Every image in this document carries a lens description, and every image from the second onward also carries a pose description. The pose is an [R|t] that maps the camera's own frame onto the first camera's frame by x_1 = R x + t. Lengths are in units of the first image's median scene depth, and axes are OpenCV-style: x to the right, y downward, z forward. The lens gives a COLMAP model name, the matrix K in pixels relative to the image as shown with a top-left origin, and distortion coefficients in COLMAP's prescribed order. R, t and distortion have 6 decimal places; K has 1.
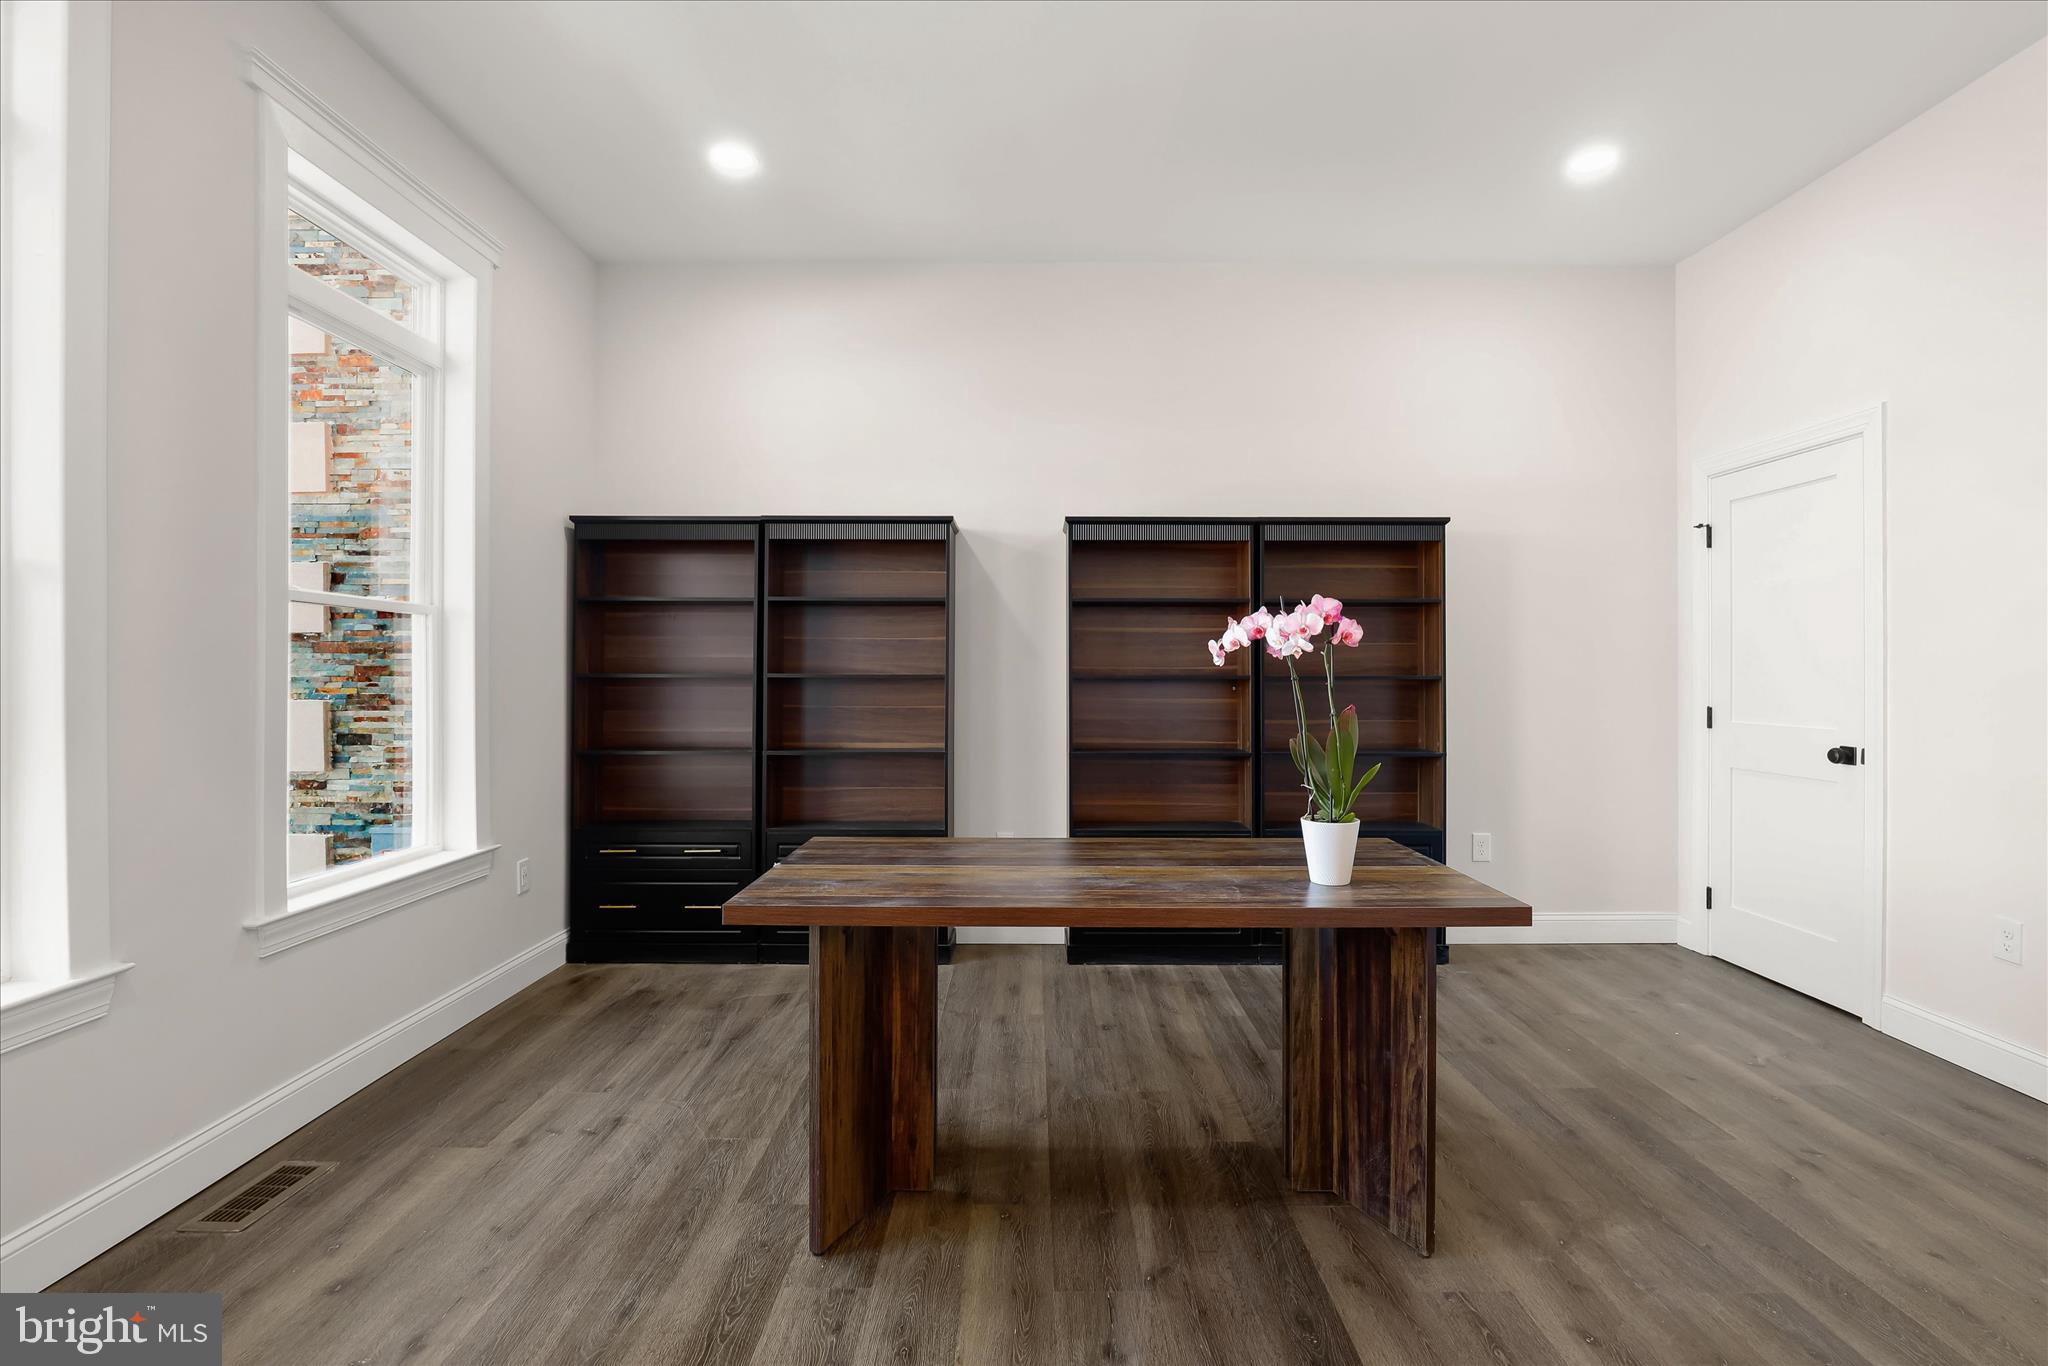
lens RADIAL K [[976.9, 0, 1025.9], [0, 976.9, 677.3], [0, 0, 1]] dist [-0.016437, 0.003404]
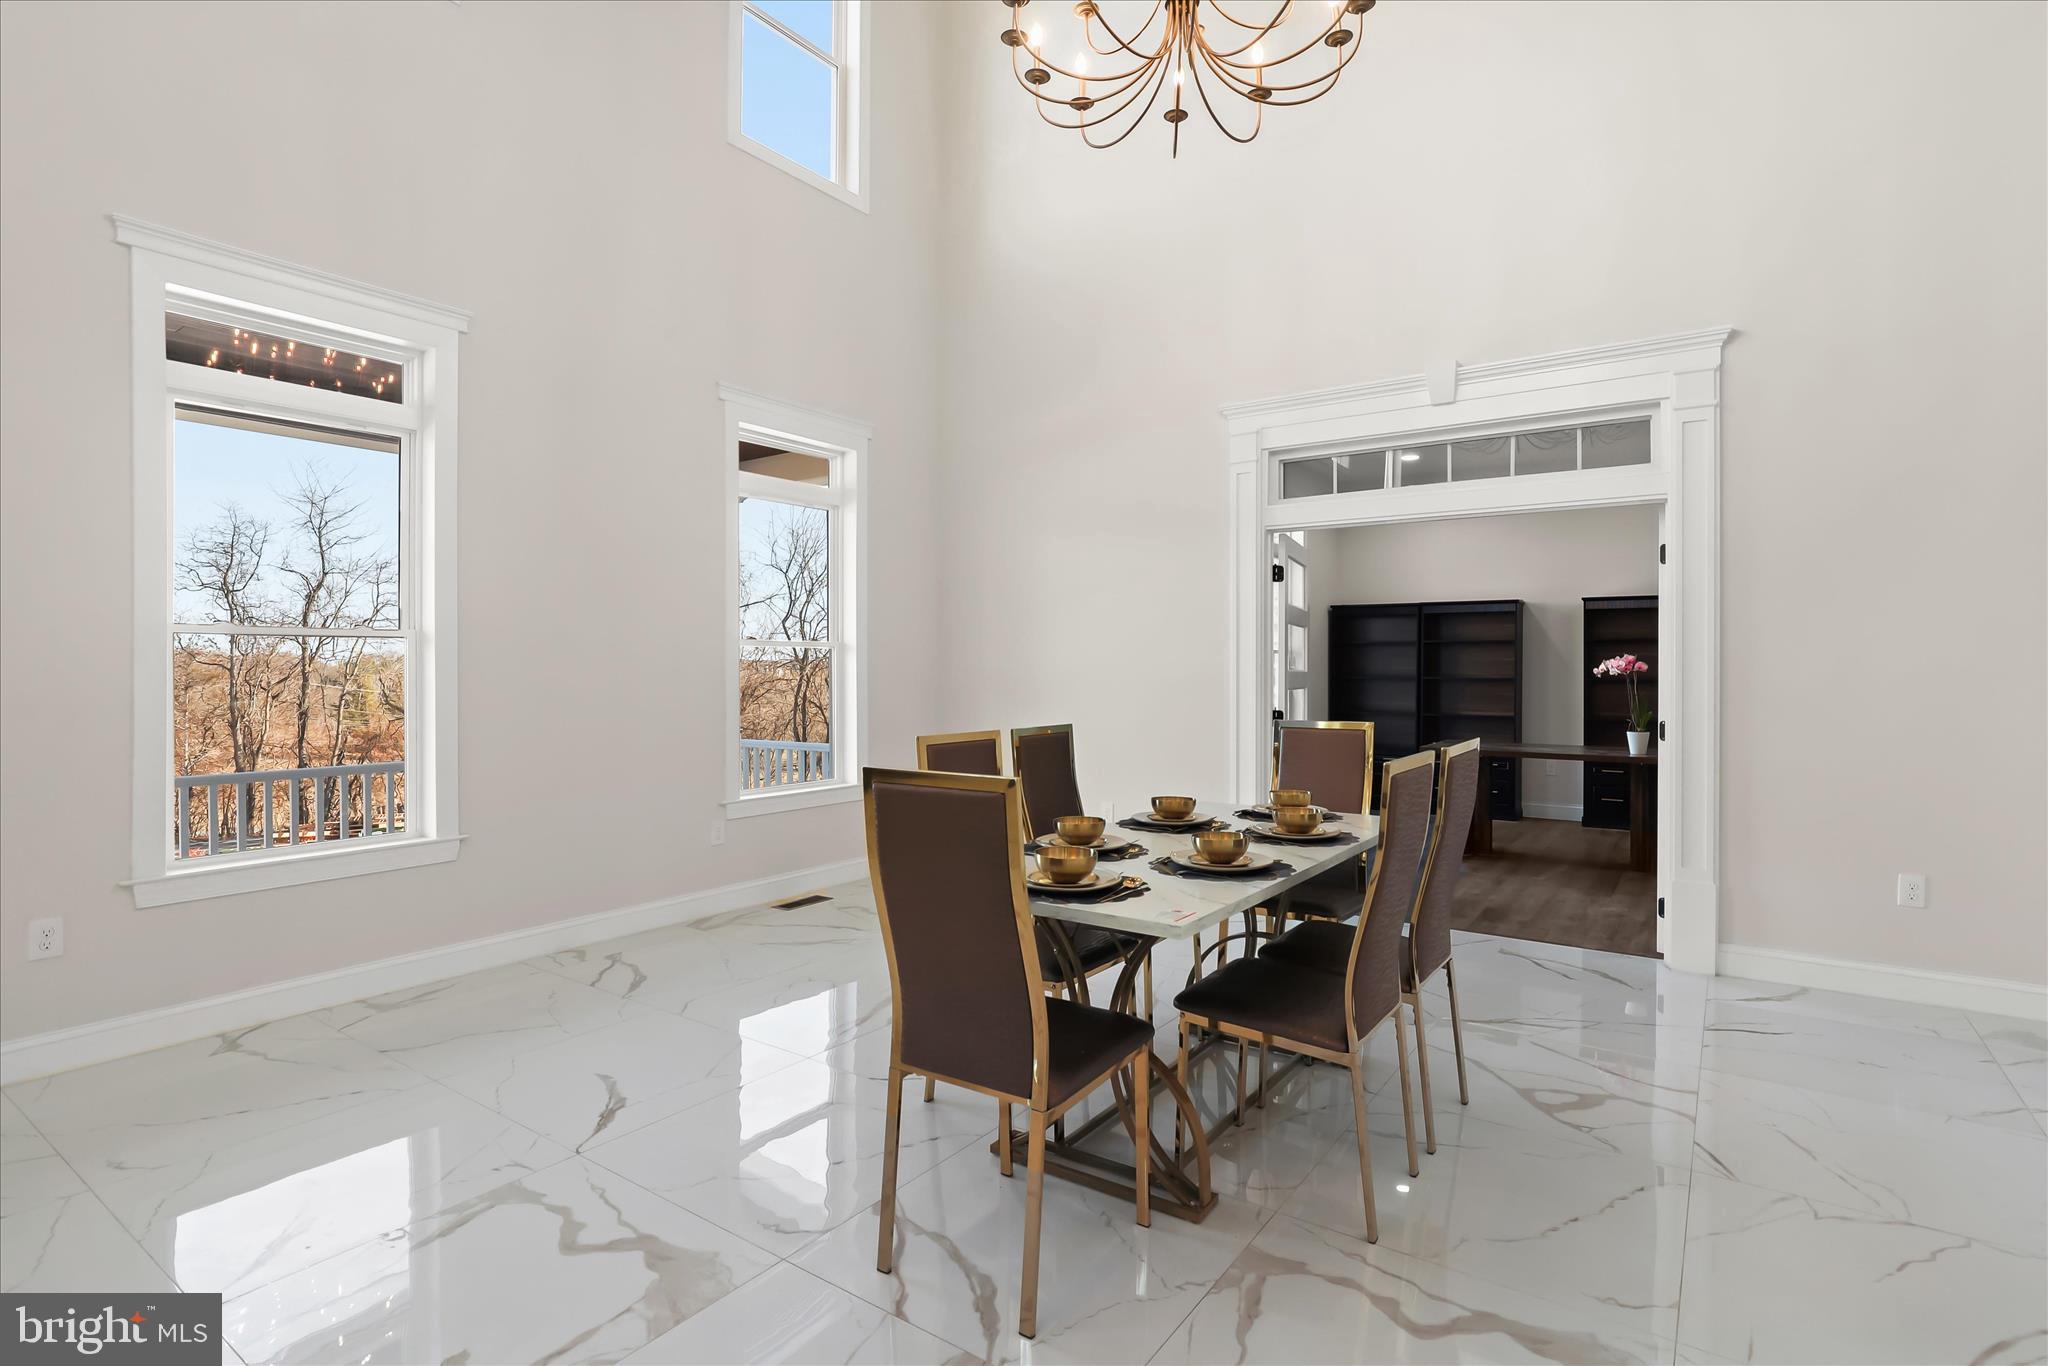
lens RADIAL K [[976.9, 0, 1031.1], [0, 976.9, 672.3], [0, 0, 1]] dist [-0.016437, 0.003404]
pose [[0.803529, -0.001357, -0.595264, 0.307609], [0.002773, 0.999995, 0.001463, -0.020393], [0.595259, -0.002827, 0.803529, -1.193897]]
